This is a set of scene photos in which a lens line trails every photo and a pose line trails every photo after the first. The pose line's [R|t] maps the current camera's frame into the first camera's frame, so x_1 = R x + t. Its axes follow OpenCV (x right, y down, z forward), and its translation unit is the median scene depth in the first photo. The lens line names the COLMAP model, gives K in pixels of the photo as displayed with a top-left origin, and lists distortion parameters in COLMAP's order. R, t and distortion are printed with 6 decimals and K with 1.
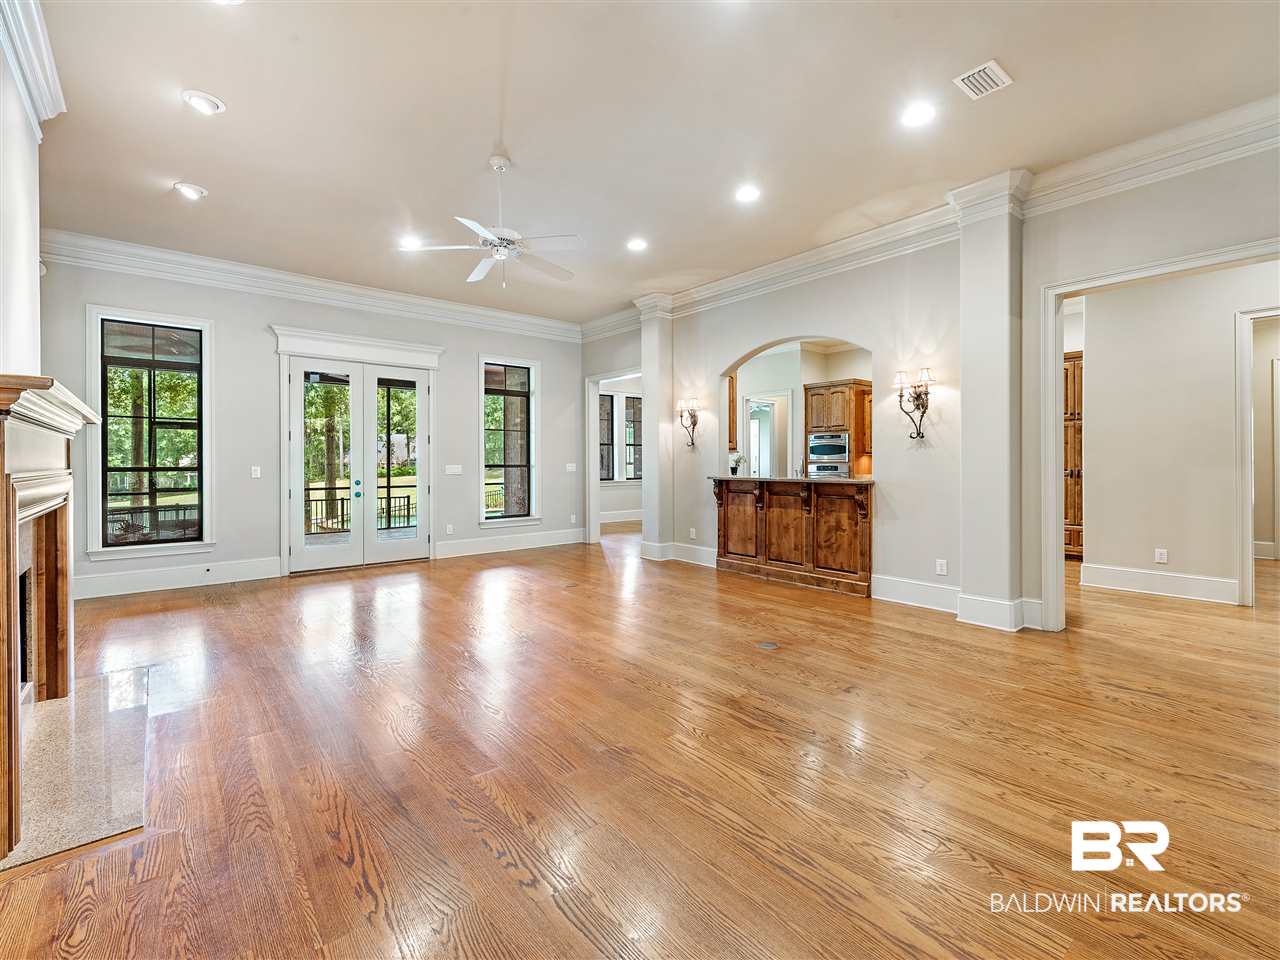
lens RADIAL K [[541.5, 0, 616.5], [0, 541.5, 467.6], [0, 0, 1]] dist [0.001434, -0.000211]
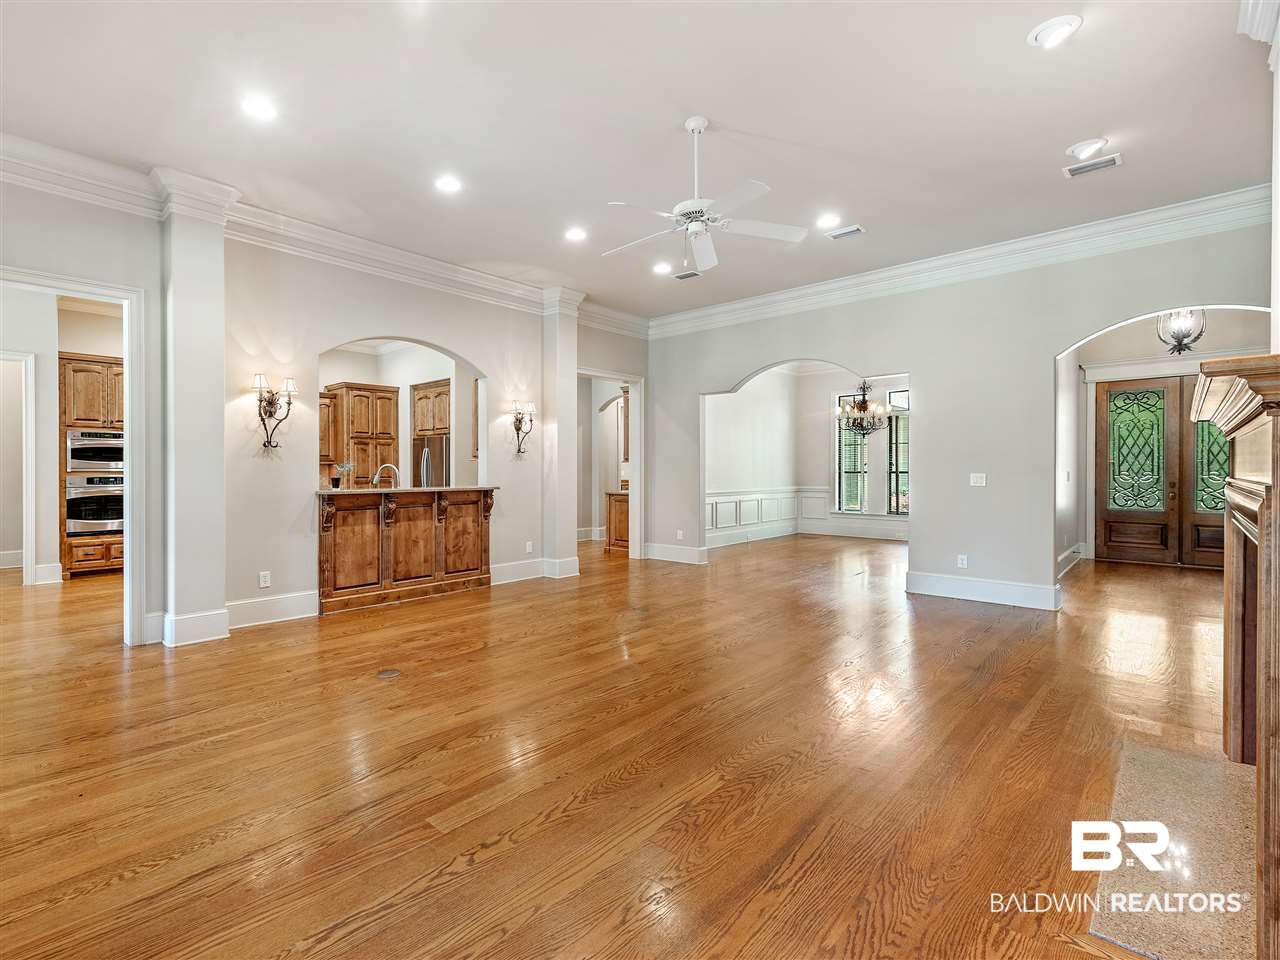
lens RADIAL K [[602.0, 0, 558.8], [0, 602.0, 471.1], [0, 0, 1]] dist [-0.000885, 0.000645]
pose [[-0.082019, 0.000952, 0.996630, -0.673888], [0.010931, 0.999940, -0.000056, -0.006645], [-0.996571, 0.010889, -0.082024, 0.758215]]
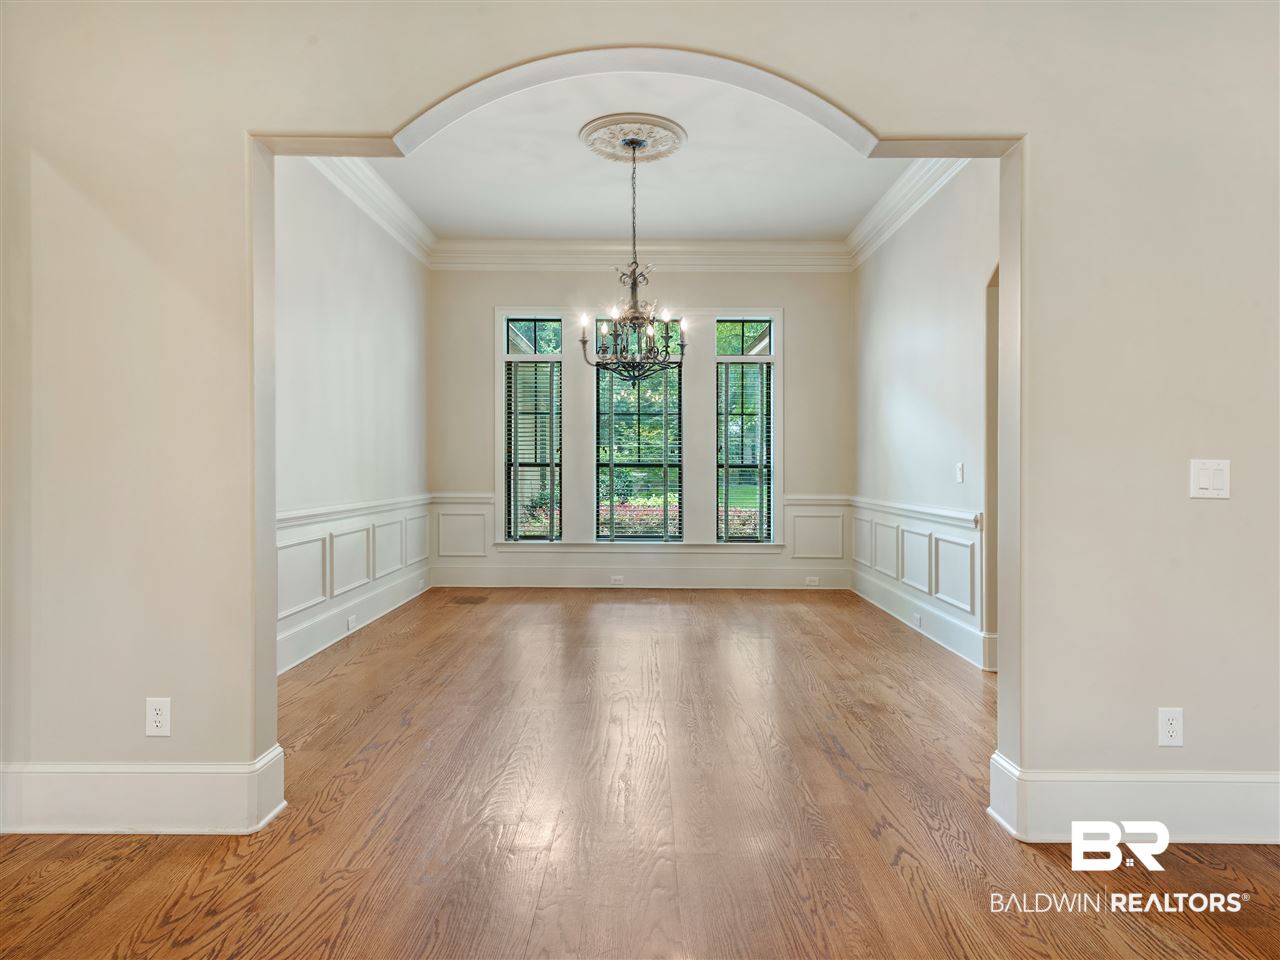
lens RADIAL K [[732.0, 0, 638.4], [0, 732.0, 468.5], [0, 0, 1]] dist [-0.000637, 0.000362]
pose [[-0.770092, -0.001084, 0.637932, 0.157747], [0.005317, 0.999953, 0.008119, 0.003757], [-0.637911, 0.009644, -0.770050, 0.527253]]
